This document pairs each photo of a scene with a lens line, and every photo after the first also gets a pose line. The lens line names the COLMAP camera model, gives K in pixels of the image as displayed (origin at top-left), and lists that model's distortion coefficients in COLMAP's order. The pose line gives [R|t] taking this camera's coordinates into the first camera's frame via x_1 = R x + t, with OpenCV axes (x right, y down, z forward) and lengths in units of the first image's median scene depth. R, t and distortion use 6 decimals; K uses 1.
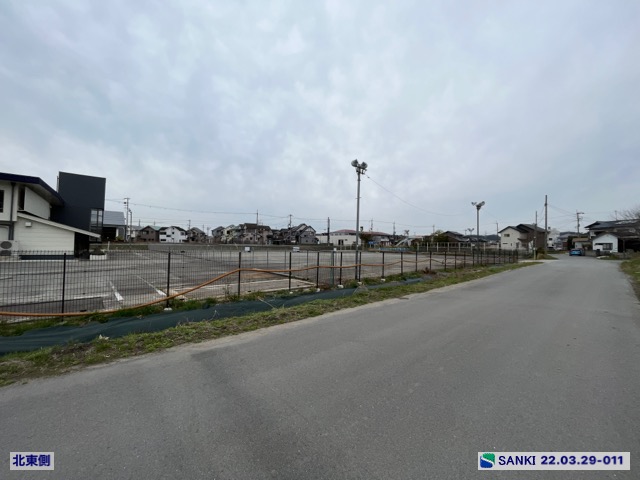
lens RADIAL K [[259.1, 0, 319.7], [0, 259.1, 235.1], [0, 0, 1]] dist [-0.002054, -0.001776]
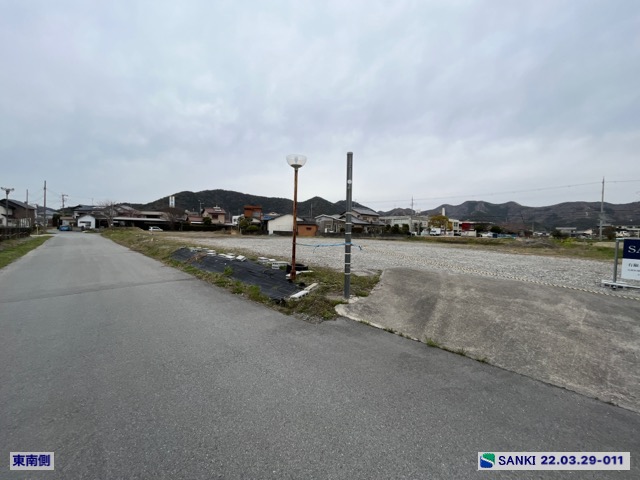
lens RADIAL K [[259.1, 0, 316.1], [0, 259.1, 242.4], [0, 0, 1]] dist [-0.002054, -0.001776]
pose [[-0.014297, -0.059000, 0.998156, -0.305353], [-0.061880, 0.996396, 0.058009, -0.014190], [-0.997981, -0.060937, -0.017897, -0.218234]]
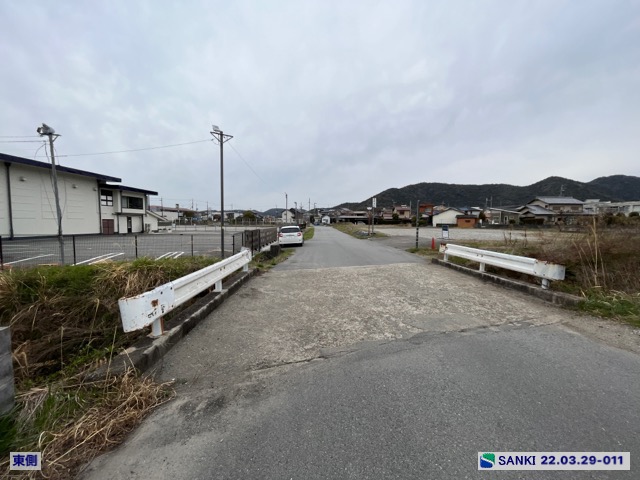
lens RADIAL K [[259.1, 0, 317.1], [0, 259.1, 240.3], [0, 0, 1]] dist [-0.002054, -0.001776]
pose [[0.670989, -0.067271, 0.738409, -0.641495], [-0.022173, 0.993610, 0.110669, -0.036103], [-0.741136, -0.090631, 0.665210, -0.480961]]
